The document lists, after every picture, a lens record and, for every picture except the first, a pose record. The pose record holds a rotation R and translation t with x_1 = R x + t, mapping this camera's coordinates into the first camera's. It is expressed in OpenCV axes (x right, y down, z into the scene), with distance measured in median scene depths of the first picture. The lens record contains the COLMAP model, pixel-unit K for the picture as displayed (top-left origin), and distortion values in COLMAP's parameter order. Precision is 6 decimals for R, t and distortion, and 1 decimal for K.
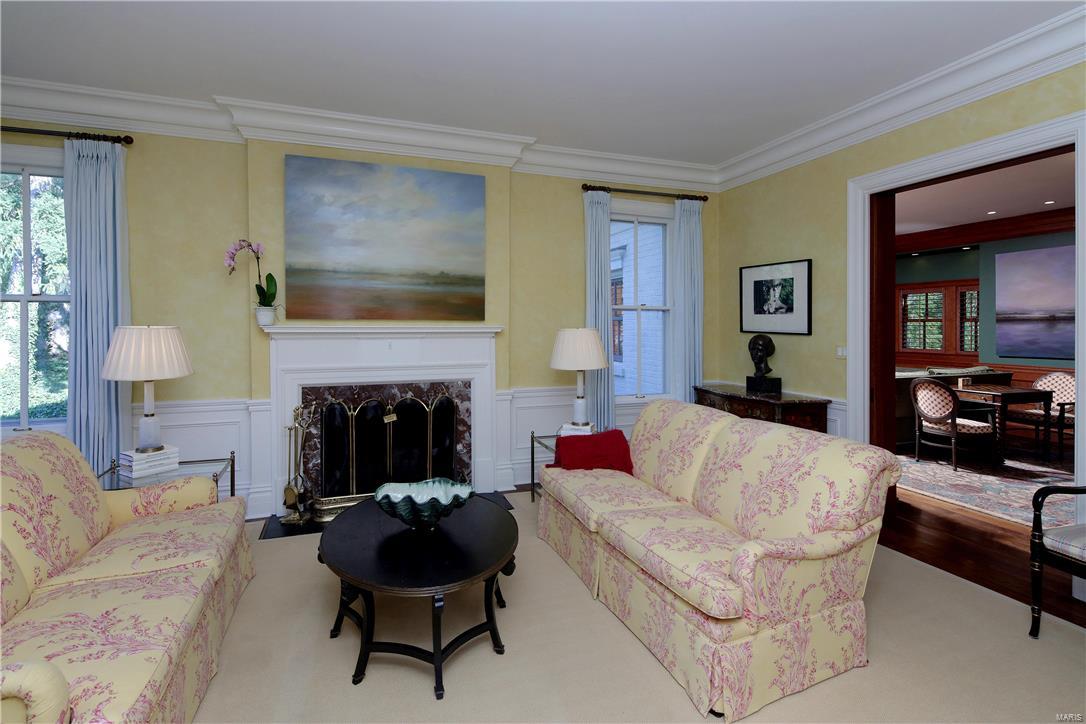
lens RADIAL K [[516.4, 0, 541.8], [0, 516.4, 350.7], [0, 0, 1]] dist [-0.000912, -0.001383]
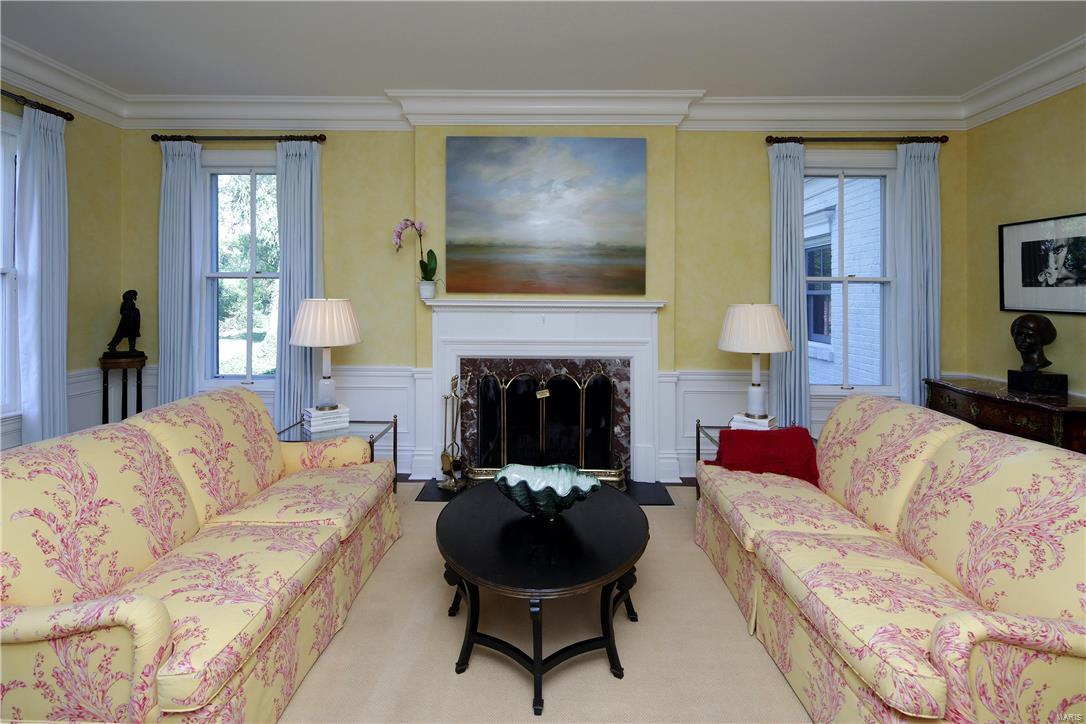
lens RADIAL K [[527.8, 0, 542.2], [0, 527.8, 311.4], [0, 0, 1]] dist [0.001019, -0.001355]
pose [[0.931512, 0.014972, -0.363402, 0.080242], [-0.023921, 0.999511, -0.020137, -0.006555], [0.362923, 0.027450, 0.931415, 0.074805]]
